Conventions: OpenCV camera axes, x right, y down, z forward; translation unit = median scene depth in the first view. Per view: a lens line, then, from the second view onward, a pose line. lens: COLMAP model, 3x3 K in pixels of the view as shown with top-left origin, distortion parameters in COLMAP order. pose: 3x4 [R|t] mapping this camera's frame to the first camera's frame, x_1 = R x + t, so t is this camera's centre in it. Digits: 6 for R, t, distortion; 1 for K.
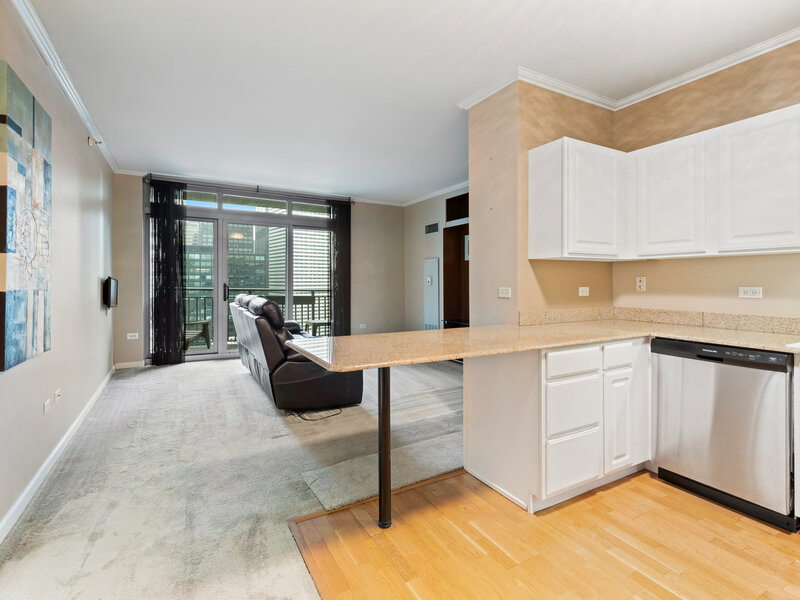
lens RADIAL K [[395.5, 0, 398.9], [0, 395.5, 280.7], [0, 0, 1]] dist [0.001836, 0.000090]
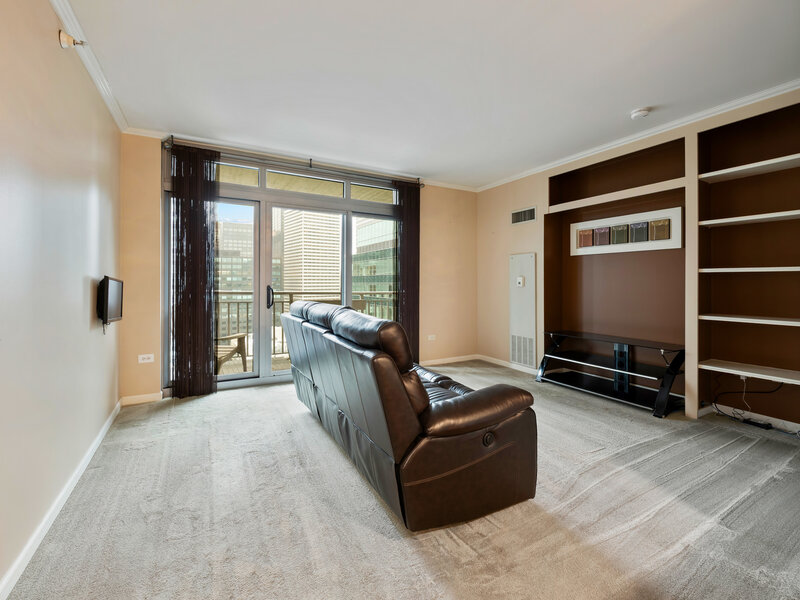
lens RADIAL K [[358.2, 0, 397.2], [0, 358.2, 277.9], [0, 0, 1]] dist [-0.000266, -0.000047]
pose [[0.999971, -0.001545, -0.007501, -0.201495], [0.001466, 0.999944, -0.010445, -0.000087], [0.007517, 0.010434, 0.999917, 0.336015]]
